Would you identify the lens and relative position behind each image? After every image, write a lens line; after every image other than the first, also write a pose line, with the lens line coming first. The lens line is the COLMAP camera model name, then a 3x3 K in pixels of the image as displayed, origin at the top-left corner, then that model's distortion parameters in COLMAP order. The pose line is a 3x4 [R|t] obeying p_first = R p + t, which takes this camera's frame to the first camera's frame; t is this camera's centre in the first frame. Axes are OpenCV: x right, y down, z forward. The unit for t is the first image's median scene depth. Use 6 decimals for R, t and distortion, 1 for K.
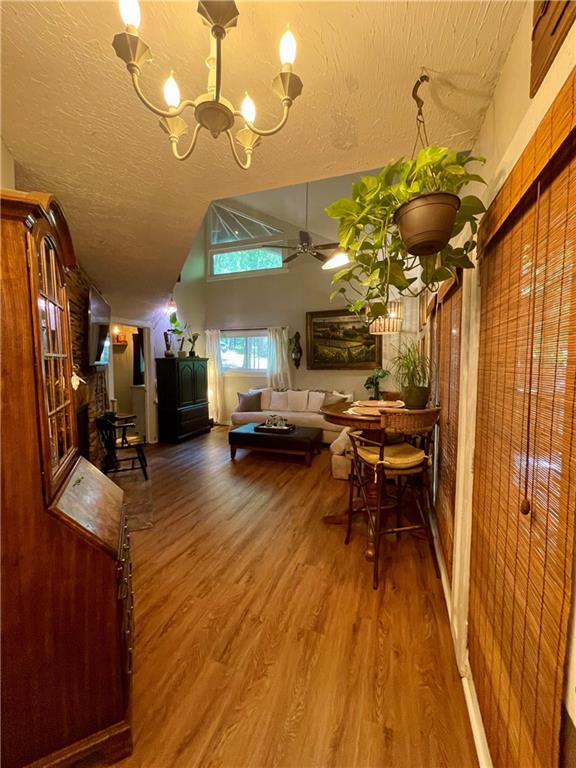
lens RADIAL K [[308.5, 0, 289.0], [0, 308.5, 384.3], [0, 0, 1]] dist [0.000552, 0.000079]
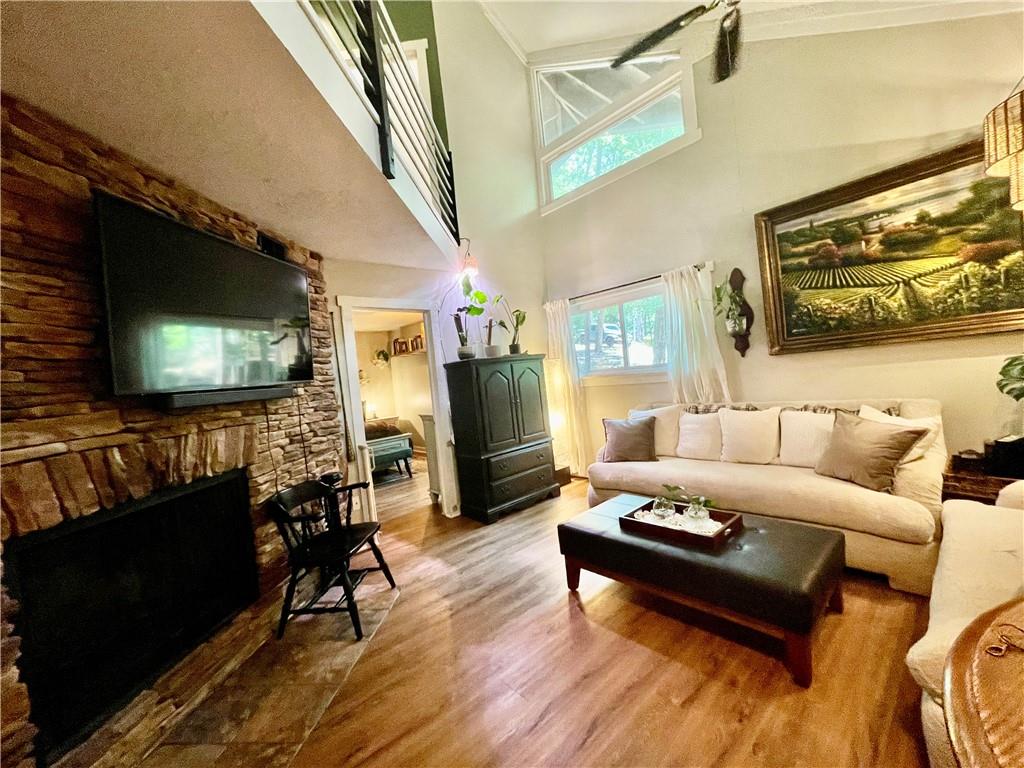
lens RADIAL K [[411.4, 0, 509.1], [0, 411.4, 385.2], [0, 0, 1]] dist [0.000552, 0.000079]
pose [[0.867957, -0.070520, -0.491607, 0.025116], [0.062700, 0.997507, -0.032390, -0.013894], [0.492665, -0.002711, 0.870215, 0.384431]]
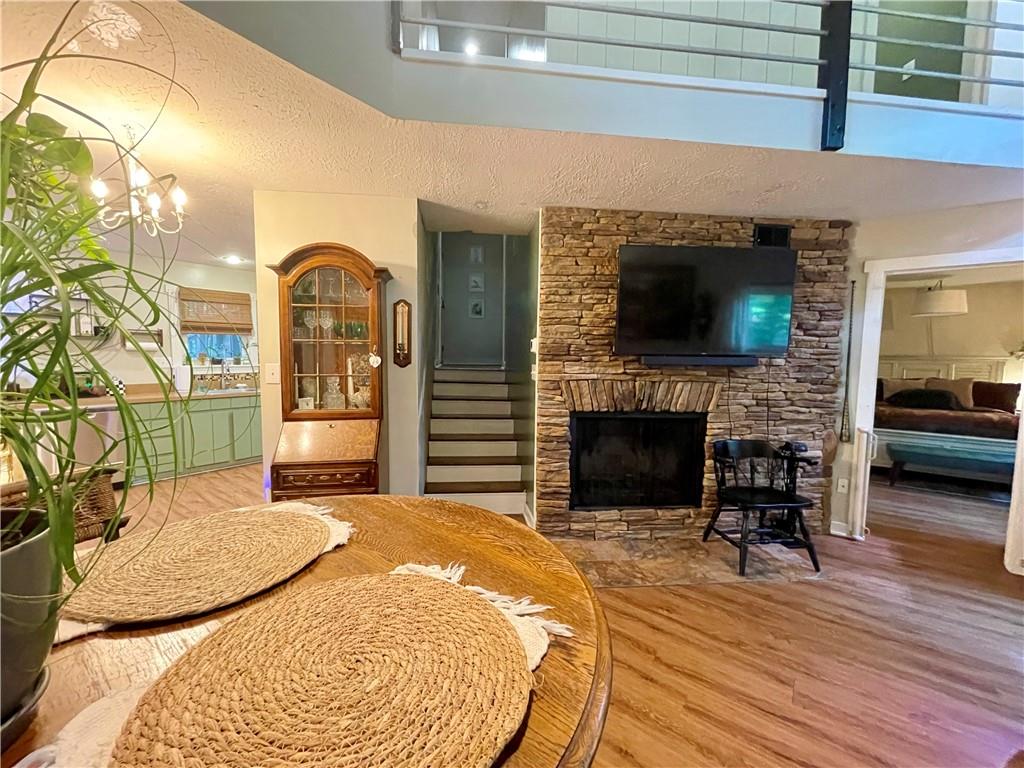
lens RADIAL K [[411.4, 0, 510.6], [0, 411.4, 385.2], [0, 0, 1]] dist [0.000552, 0.000079]
pose [[-0.301311, 0.069713, -0.950974, 0.186783], [-0.080084, 0.991950, 0.098091, -0.031891], [0.950157, 0.105714, -0.293302, 0.510085]]
